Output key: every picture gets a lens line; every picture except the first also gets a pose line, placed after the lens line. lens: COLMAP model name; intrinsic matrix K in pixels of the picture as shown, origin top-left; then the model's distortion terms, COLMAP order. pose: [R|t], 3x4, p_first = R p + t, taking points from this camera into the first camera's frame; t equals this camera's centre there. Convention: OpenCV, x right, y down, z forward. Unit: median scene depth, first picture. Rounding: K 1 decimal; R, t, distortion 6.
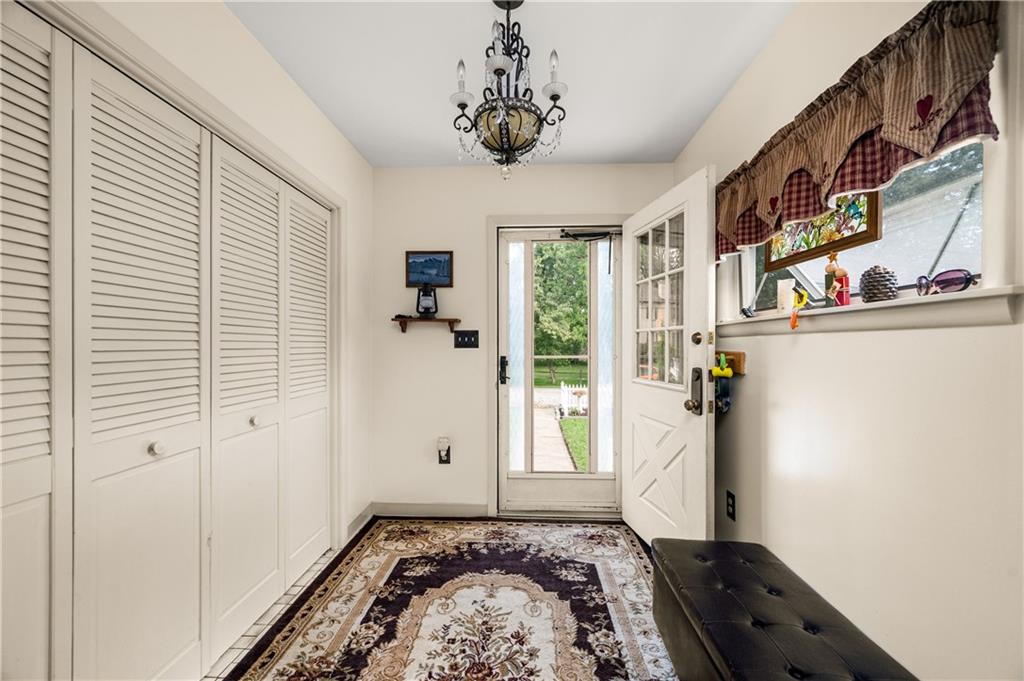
lens RADIAL K [[406.8, 0, 512.9], [0, 406.8, 344.5], [0, 0, 1]] dist [-0.000311, 0.000376]
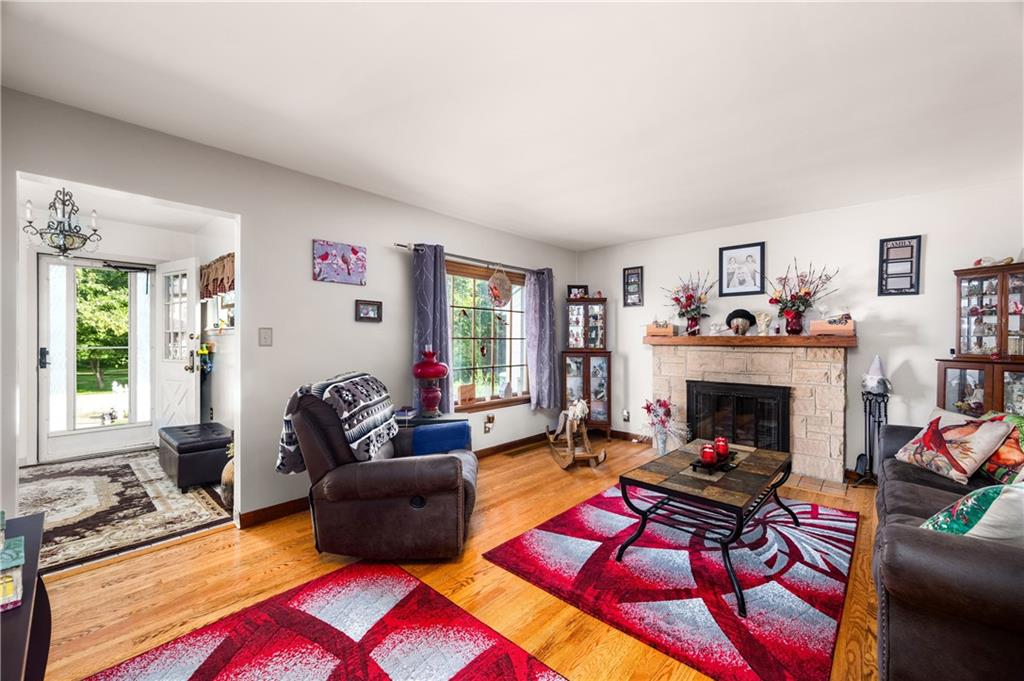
lens RADIAL K [[406.8, 0, 512.4], [0, 406.8, 340.4], [0, 0, 1]] dist [-0.000311, 0.000376]
pose [[0.630149, 0.000858, 0.776474, -0.093786], [-0.002620, 0.999996, 0.001021, -0.000845], [-0.776470, -0.002678, 0.630149, -1.101493]]
